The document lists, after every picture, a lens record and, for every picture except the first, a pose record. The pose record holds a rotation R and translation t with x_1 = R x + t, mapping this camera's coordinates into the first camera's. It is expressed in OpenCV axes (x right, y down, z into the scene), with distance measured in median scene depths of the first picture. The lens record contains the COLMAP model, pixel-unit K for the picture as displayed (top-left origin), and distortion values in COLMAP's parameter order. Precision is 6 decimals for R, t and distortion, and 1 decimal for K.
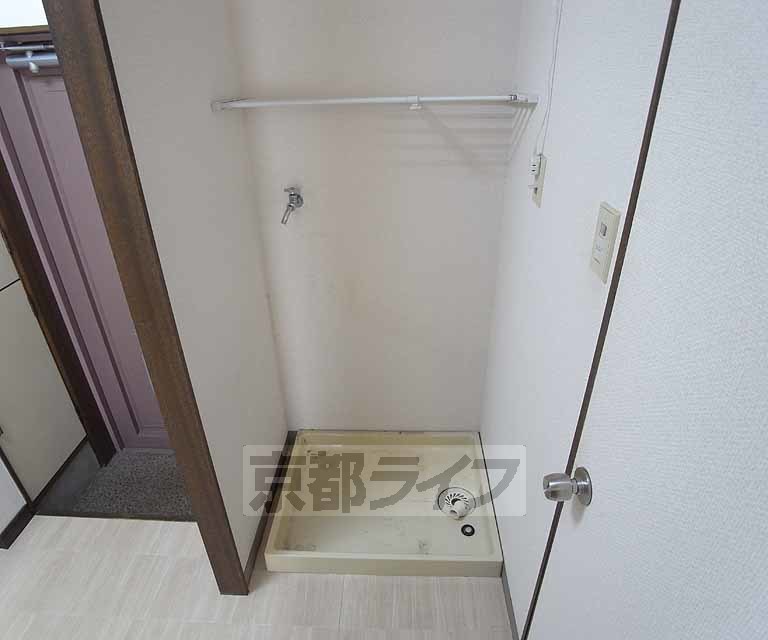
lens RADIAL K [[475.8, 0, 384.0], [0, 475.8, 320.0], [0, 0, 1]] dist [-0.030263, 0.002121]
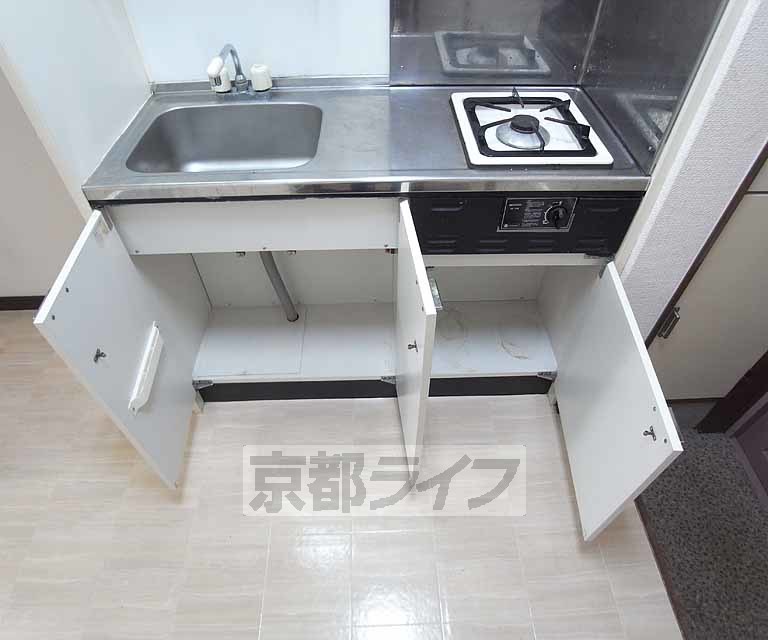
lens RADIAL K [[475.8, 0, 384.0], [0, 475.8, 320.0], [0, 0, 1]] dist [-0.030263, 0.002121]
pose [[0.064583, 0.748620, -0.659846, -0.408882], [-0.478786, 0.603396, 0.637713, -0.042941], [0.875553, 0.274740, 0.397398, 0.332563]]
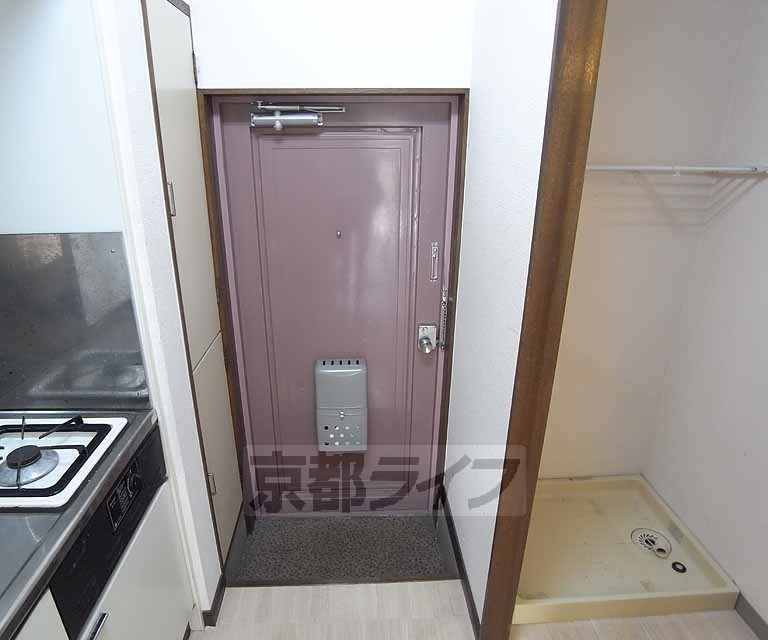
lens RADIAL K [[479.8, 0, 384.0], [0, 479.8, 320.0], [0, 0, 1]] dist [-0.048444, 0.001234]
pose [[0.994868, -0.008187, 0.100850, -0.628318], [0.021563, 0.990980, -0.132260, 0.032351], [-0.098857, 0.133756, 0.986071, -0.013147]]
